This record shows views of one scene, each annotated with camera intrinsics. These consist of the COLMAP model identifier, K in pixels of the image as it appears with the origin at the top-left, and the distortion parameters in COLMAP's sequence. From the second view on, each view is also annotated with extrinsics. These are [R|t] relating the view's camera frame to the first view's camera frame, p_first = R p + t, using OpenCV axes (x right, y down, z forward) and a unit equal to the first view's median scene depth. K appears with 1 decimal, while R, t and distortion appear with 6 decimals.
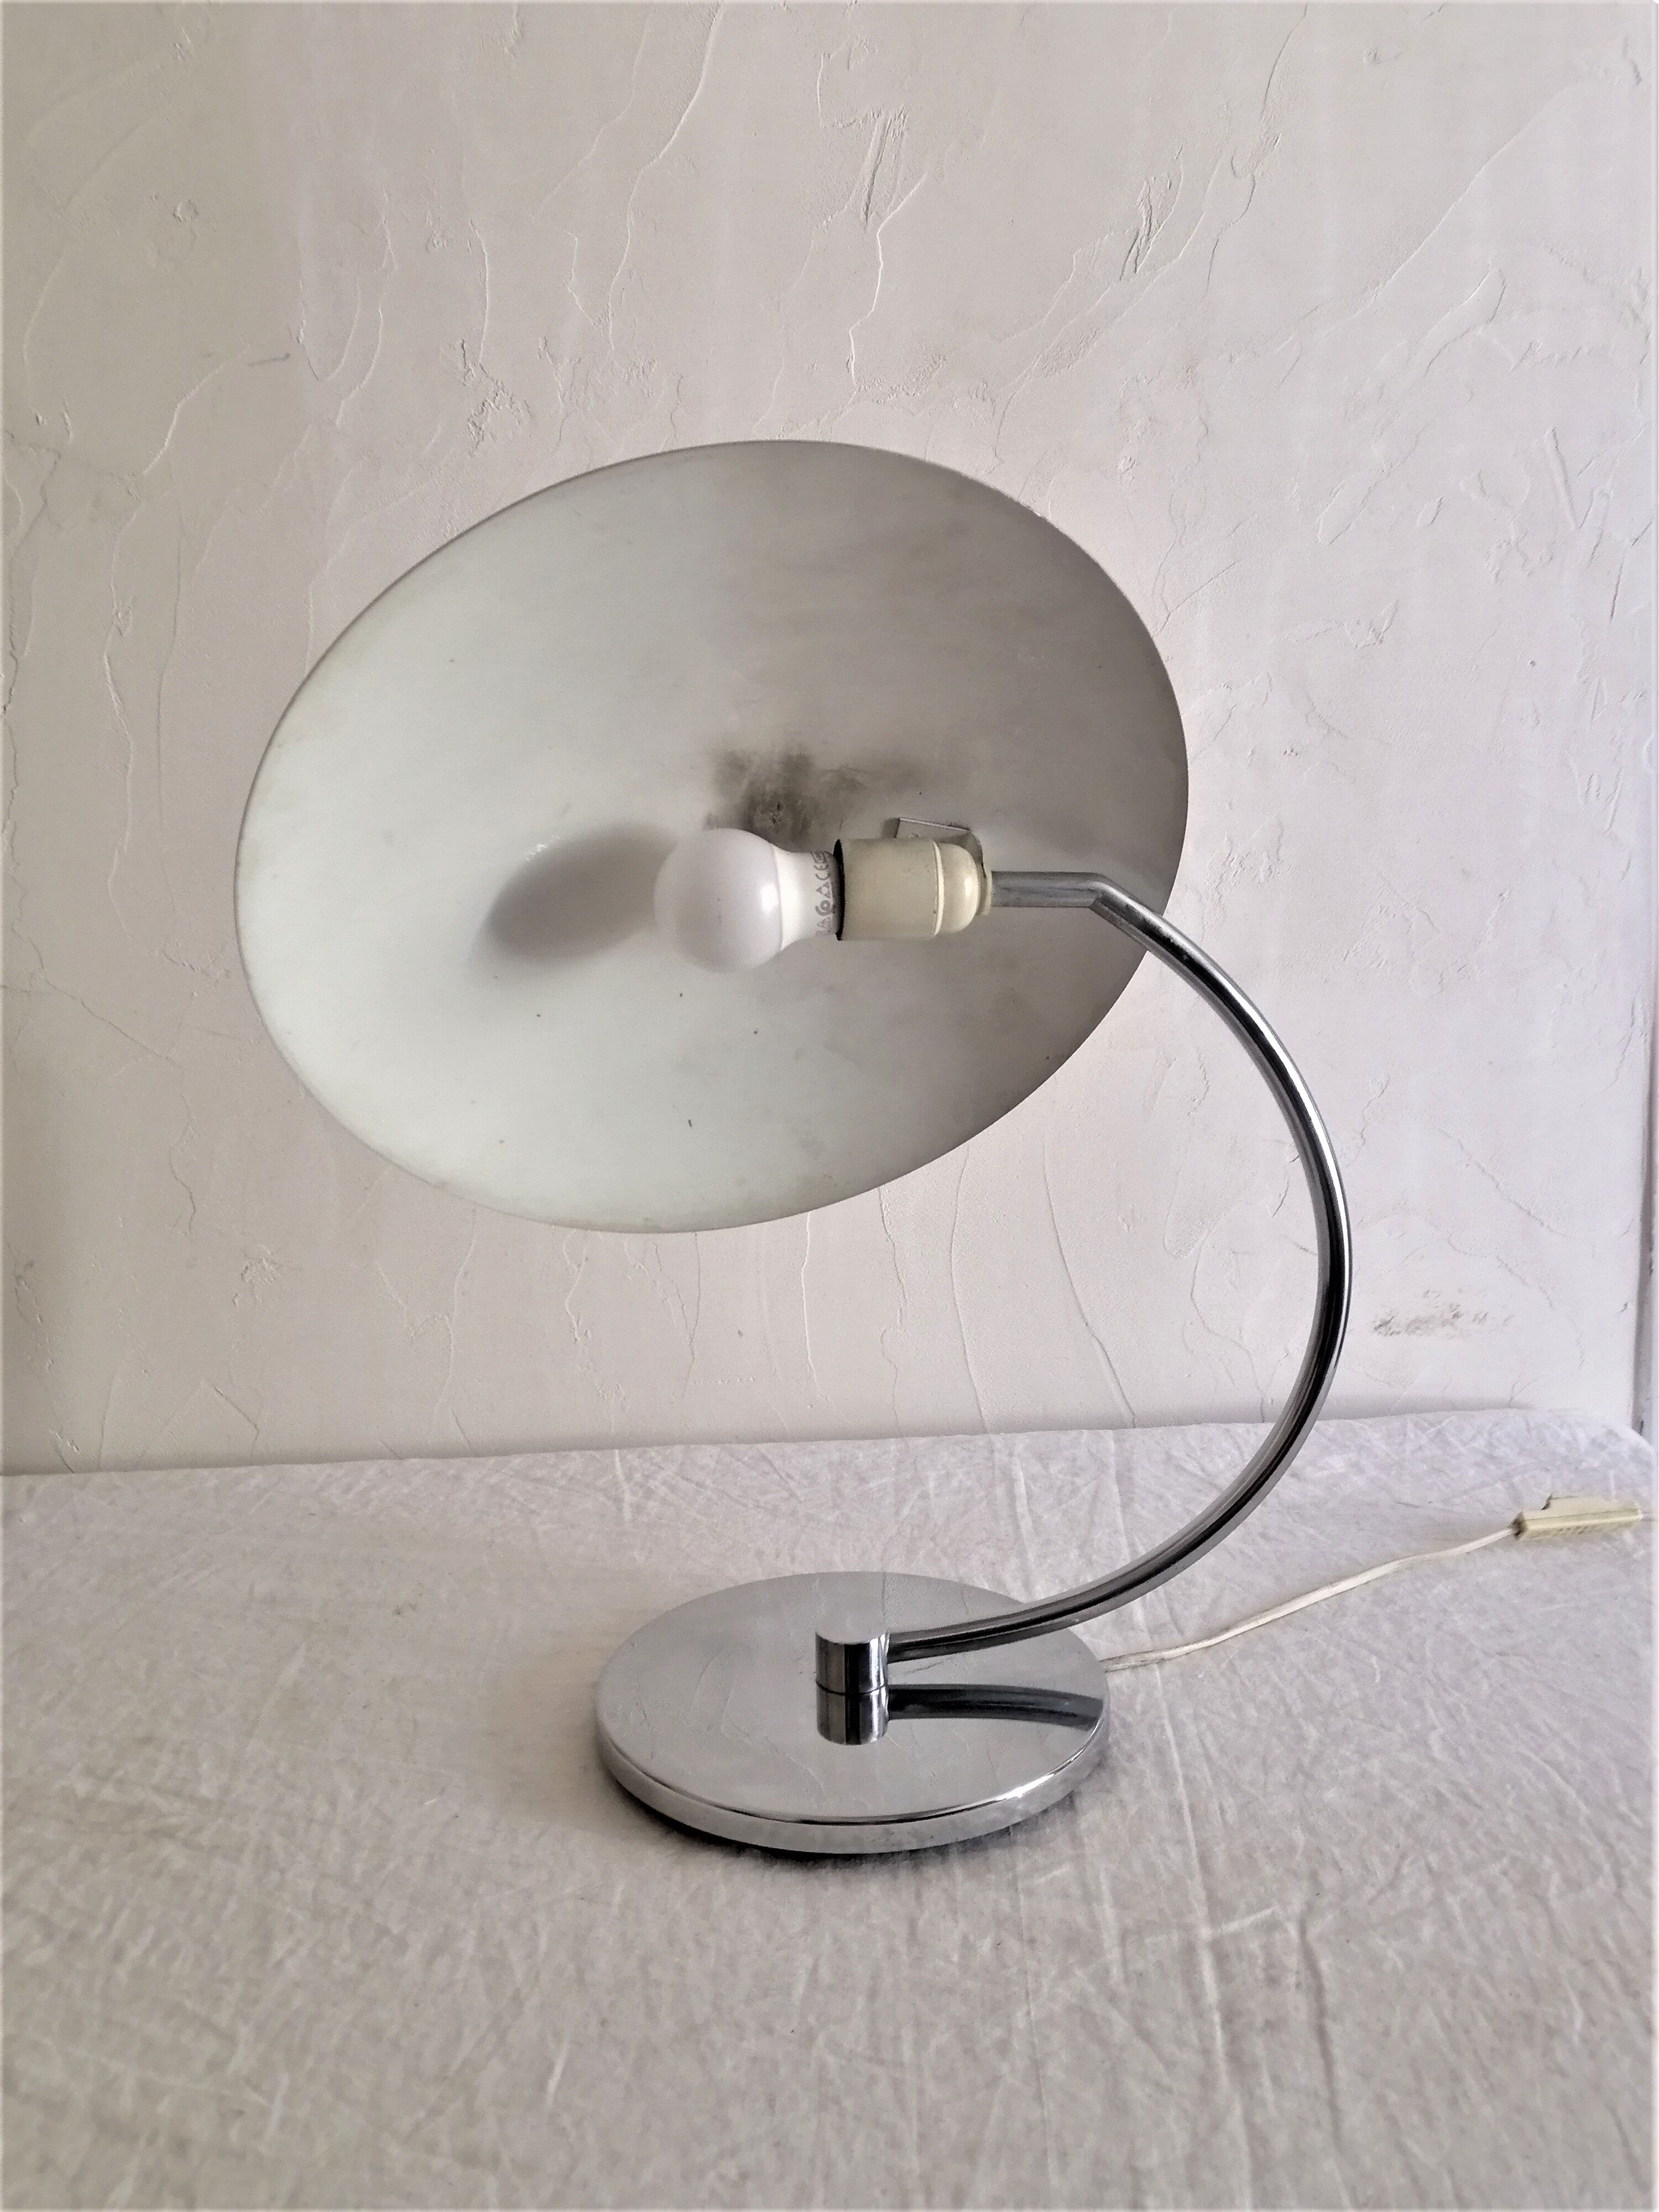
lens RADIAL K [[1837.4, 0, 812.7], [0, 1837.4, 1088.7], [0, 0, 1]] dist [0.034536, -0.030528]
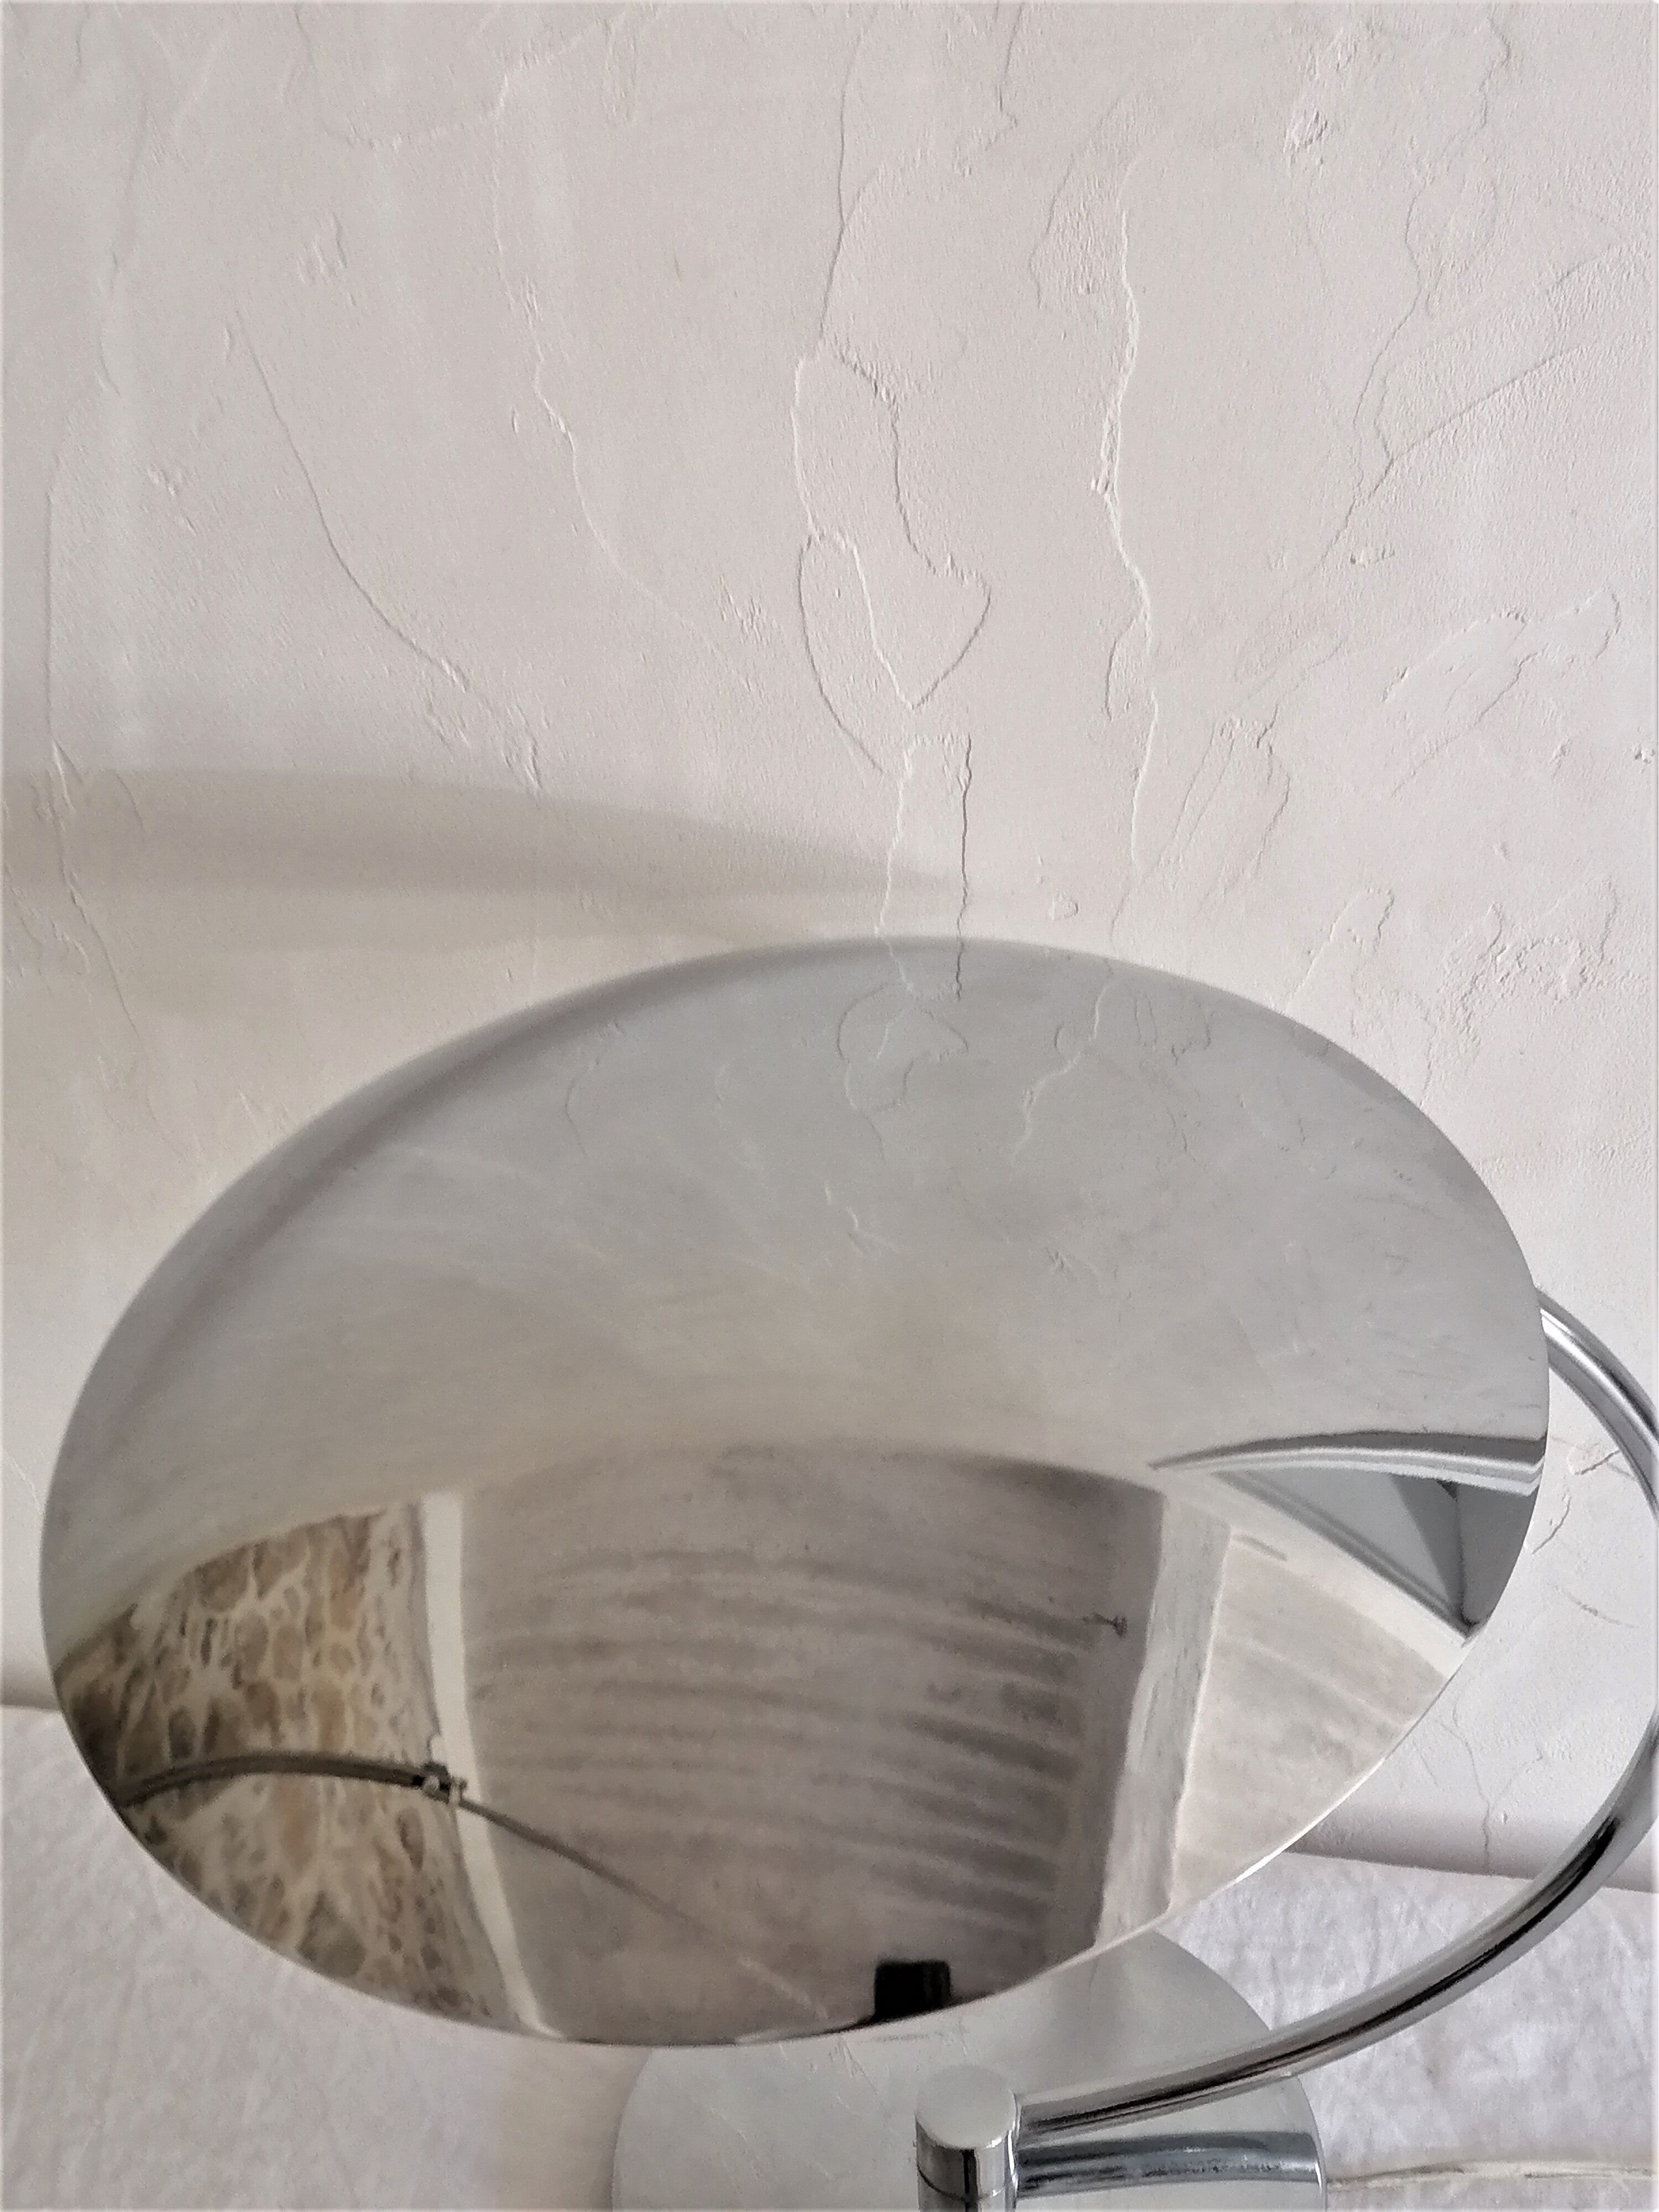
lens RADIAL K [[2796.0, 0, 832.5], [0, 2796.0, 1093.4], [0, 0, 1]] dist [0.029445, 0.000000]
pose [[0.963522, 0.124696, -0.236803, 0.316337], [-0.021493, 0.918017, 0.395959, -0.498945], [0.266764, -0.376425, 0.887210, 0.392447]]
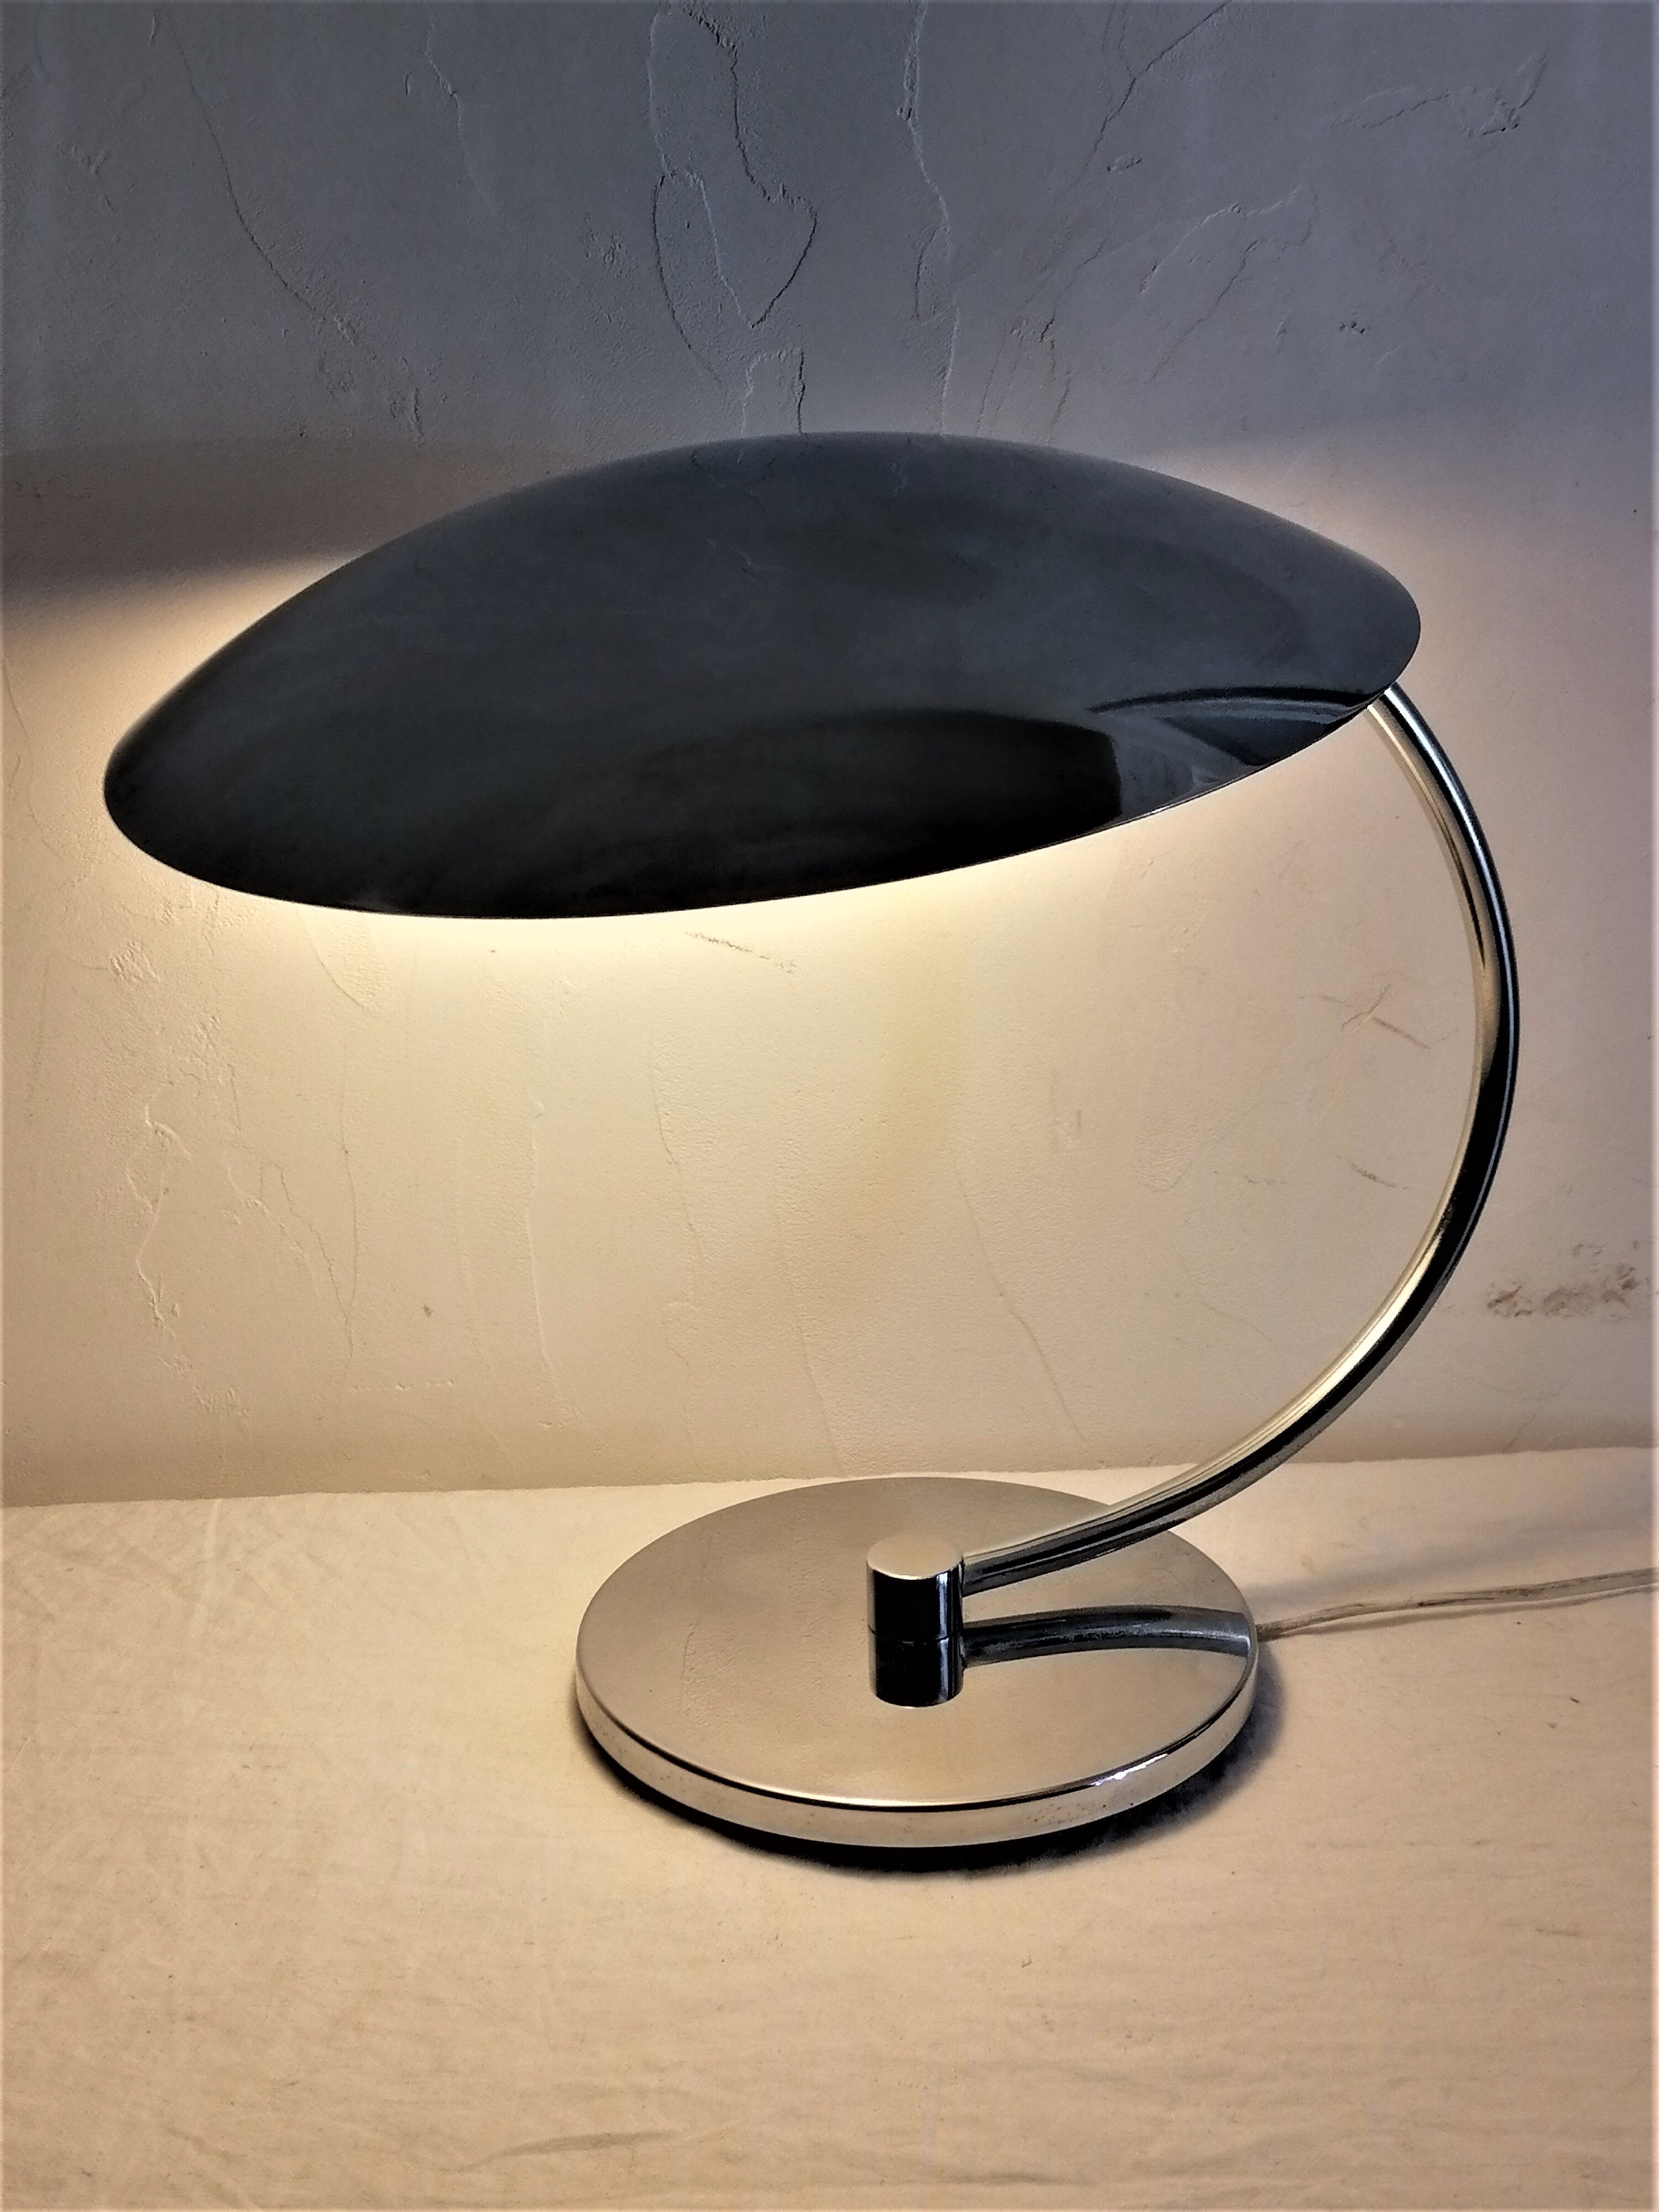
lens RADIAL K [[2796.0, 0, 814.5], [0, 2796.0, 1091.5], [0, 0, 1]] dist [0.029445, 0.000000]
pose [[0.998362, 0.006647, -0.056820, 0.190812], [0.001180, 0.990624, 0.136614, -0.088347], [0.057195, -0.136457, 0.988993, 0.133058]]
